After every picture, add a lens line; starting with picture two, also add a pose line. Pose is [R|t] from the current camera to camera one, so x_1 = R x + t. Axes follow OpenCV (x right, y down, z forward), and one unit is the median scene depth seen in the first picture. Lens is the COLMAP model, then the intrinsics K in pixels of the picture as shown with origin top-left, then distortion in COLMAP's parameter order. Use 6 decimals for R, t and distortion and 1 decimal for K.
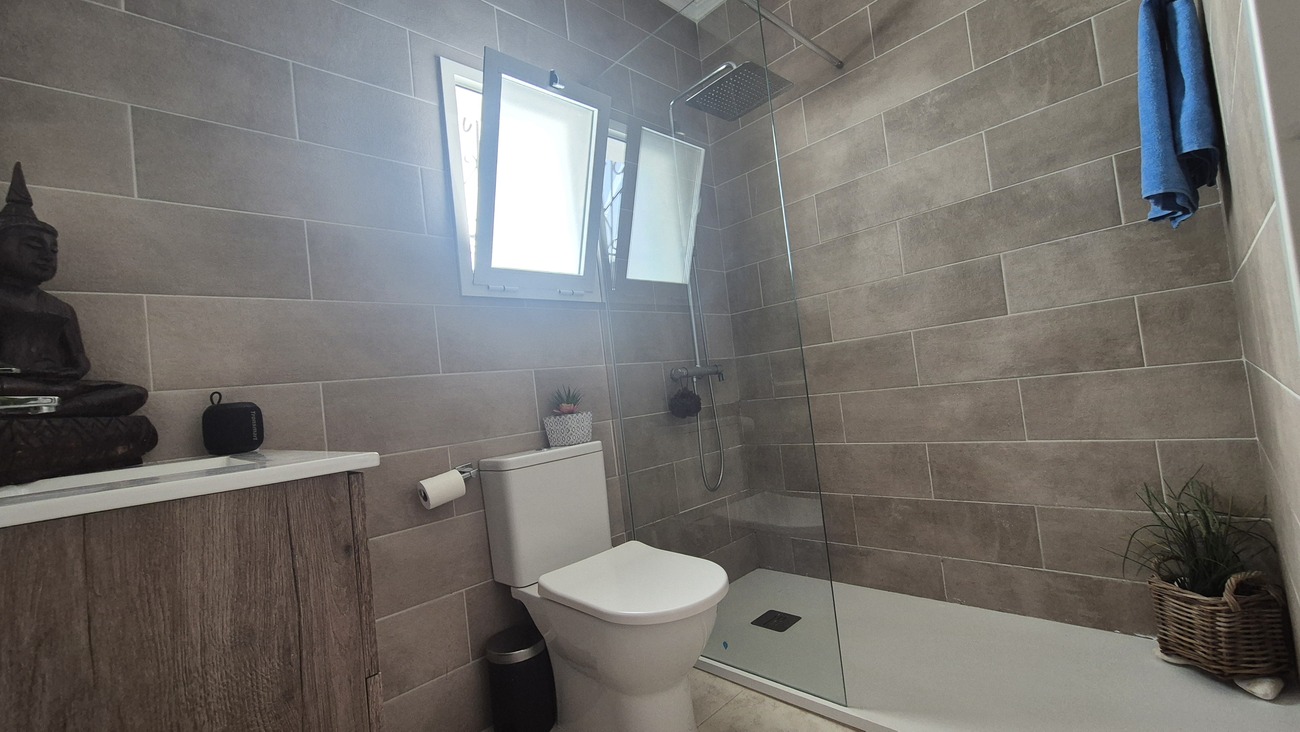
lens RADIAL K [[534.7, 0, 652.3], [0, 534.7, 368.9], [0, 0, 1]] dist [-0.002876, 0.000672]
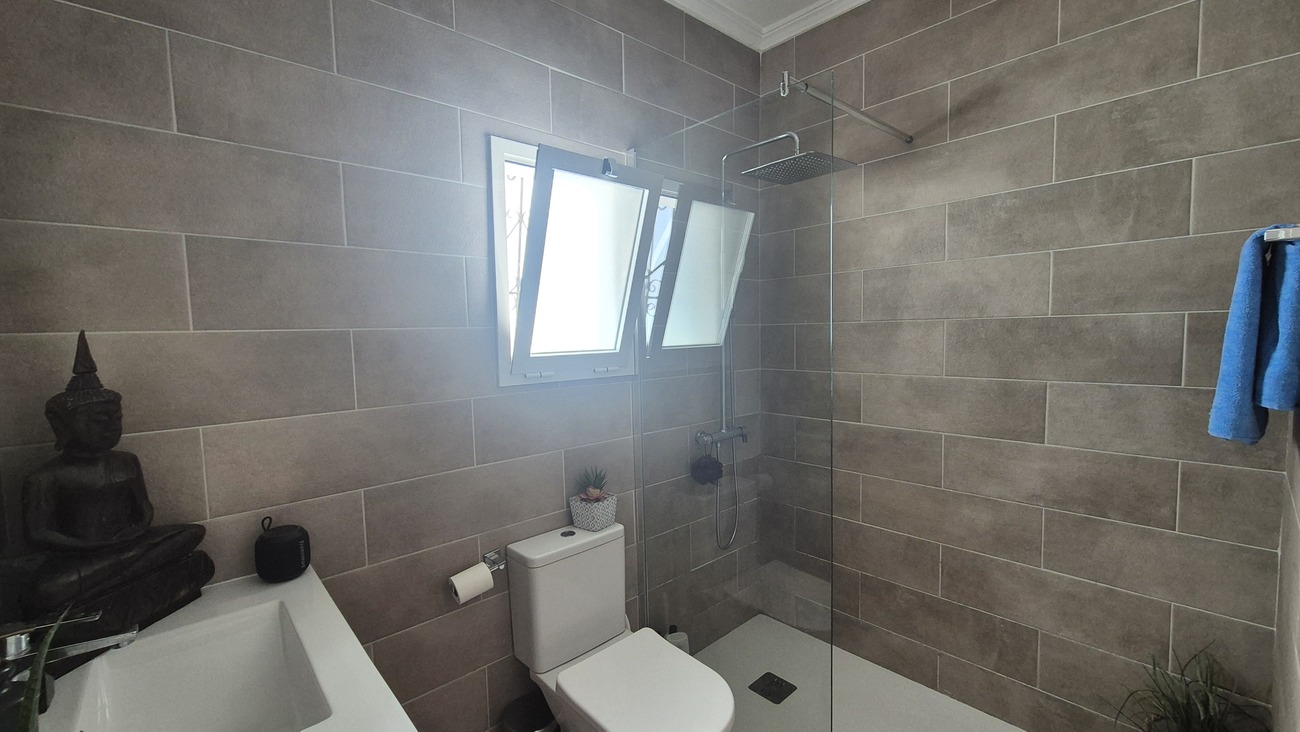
lens RADIAL K [[534.7, 0, 652.3], [0, 534.7, 368.9], [0, 0, 1]] dist [-0.002876, 0.000672]
pose [[0.995334, 0.093437, -0.024086, -0.043915], [-0.090126, 0.989406, 0.113814, -0.284148], [0.034466, -0.111112, 0.993210, 0.011953]]
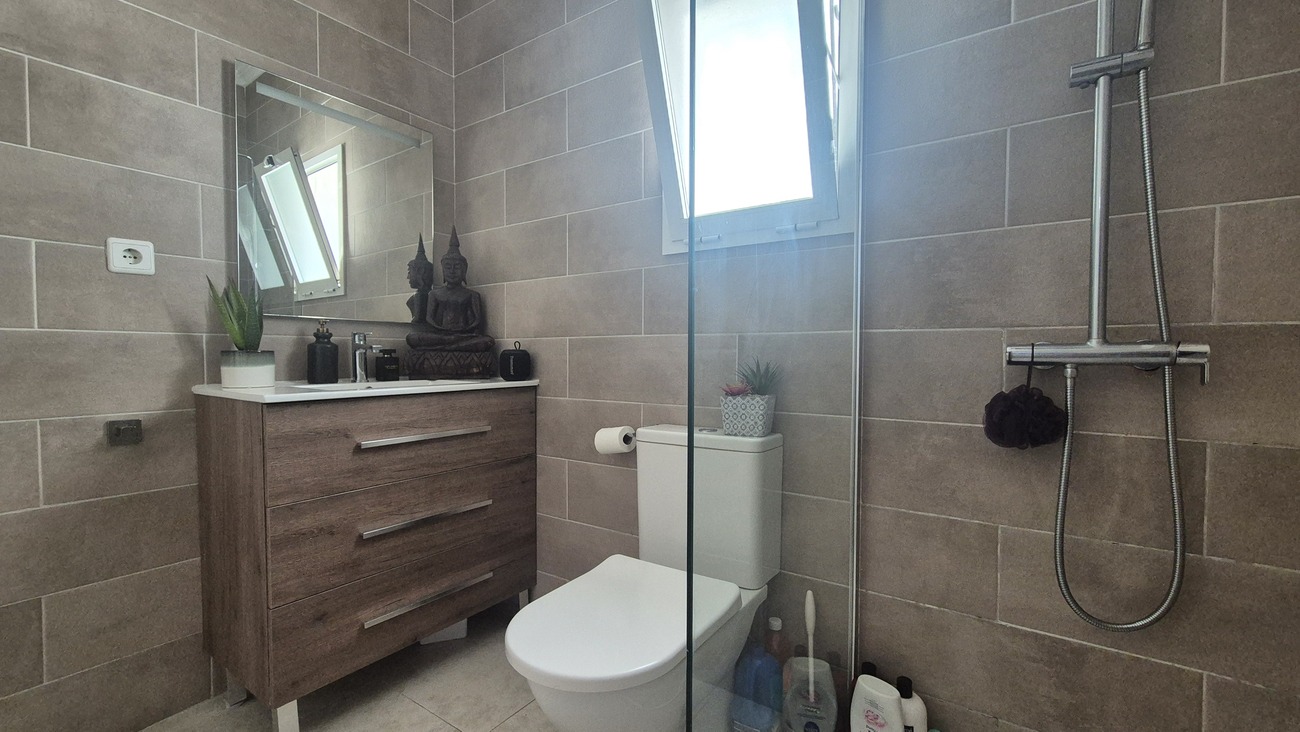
lens RADIAL K [[534.7, 0, 652.3], [0, 534.7, 368.9], [0, 0, 1]] dist [-0.002876, 0.000672]
pose [[0.194873, 0.143786, -0.970232, 0.561397], [0.019093, 0.988453, 0.150321, -0.072670], [0.980643, -0.047818, 0.189878, 0.719304]]
